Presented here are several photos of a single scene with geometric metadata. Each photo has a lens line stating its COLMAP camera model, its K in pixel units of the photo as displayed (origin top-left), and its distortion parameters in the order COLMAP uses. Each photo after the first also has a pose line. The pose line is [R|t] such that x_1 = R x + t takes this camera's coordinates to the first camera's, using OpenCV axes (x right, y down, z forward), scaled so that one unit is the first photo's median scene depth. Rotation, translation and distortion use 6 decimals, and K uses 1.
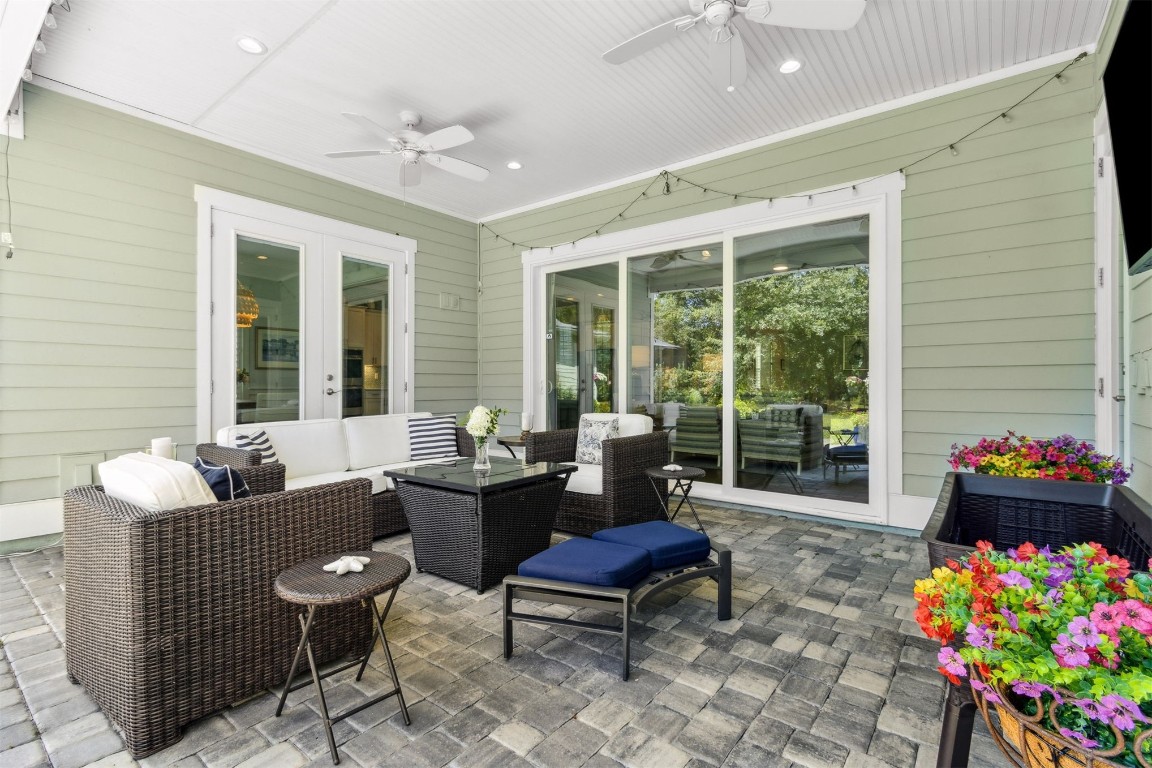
lens RADIAL K [[532.4, 0, 570.2], [0, 532.4, 382.3], [0, 0, 1]] dist [0.002411, -0.000548]
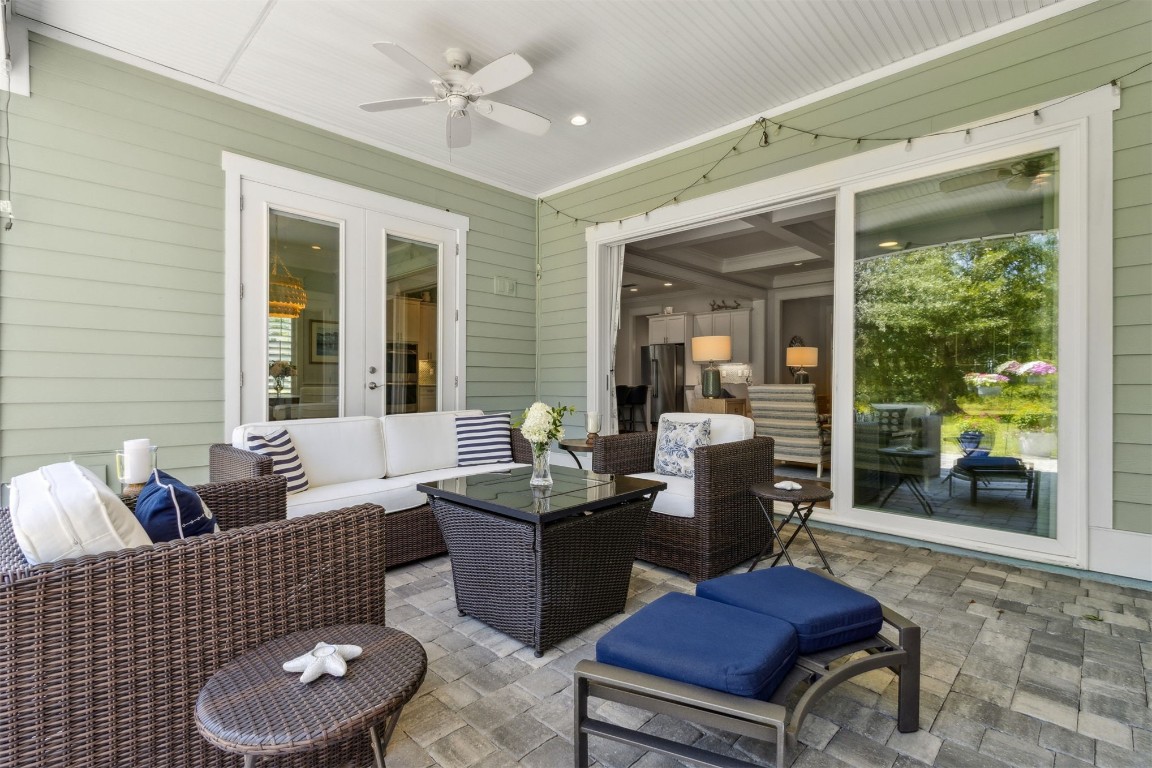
lens RADIAL K [[532.4, 0, 570.2], [0, 532.4, 382.3], [0, 0, 1]] dist [0.002411, -0.000548]
pose [[0.994297, 0.003698, -0.106582, -0.033911], [-0.003428, 0.999990, 0.002711, 0.010597], [0.106591, -0.002330, 0.994300, 0.191104]]
